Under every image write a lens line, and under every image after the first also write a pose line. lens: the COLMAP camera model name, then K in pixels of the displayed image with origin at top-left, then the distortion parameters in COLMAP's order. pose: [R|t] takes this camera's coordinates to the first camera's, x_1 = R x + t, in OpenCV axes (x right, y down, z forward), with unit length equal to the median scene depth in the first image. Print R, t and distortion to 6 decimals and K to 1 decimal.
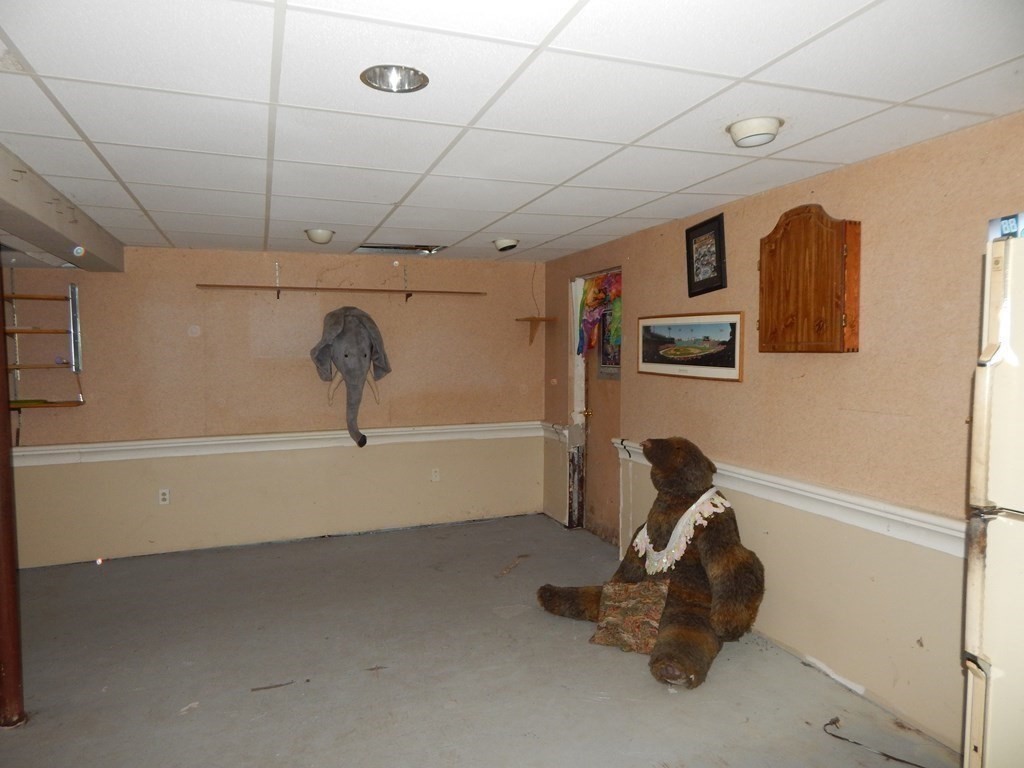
lens RADIAL K [[686.6, 0, 507.0], [0, 686.6, 382.6], [0, 0, 1]] dist [0.007051, -0.000201]
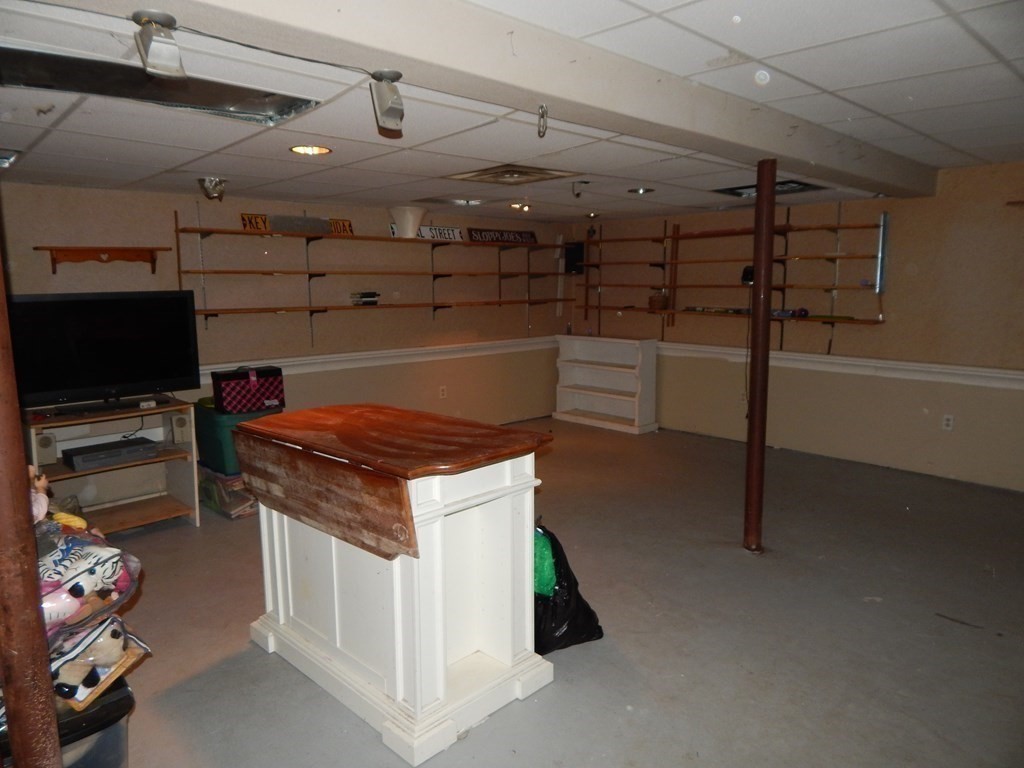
lens RADIAL K [[686.6, 0, 507.0], [0, 686.6, 382.6], [0, 0, 1]] dist [0.007051, -0.000201]
pose [[0.393923, 0.154593, -0.906050, 0.162908], [-0.056560, 0.987963, 0.143979, 0.000622], [0.917402, -0.005470, 0.397925, 0.013136]]
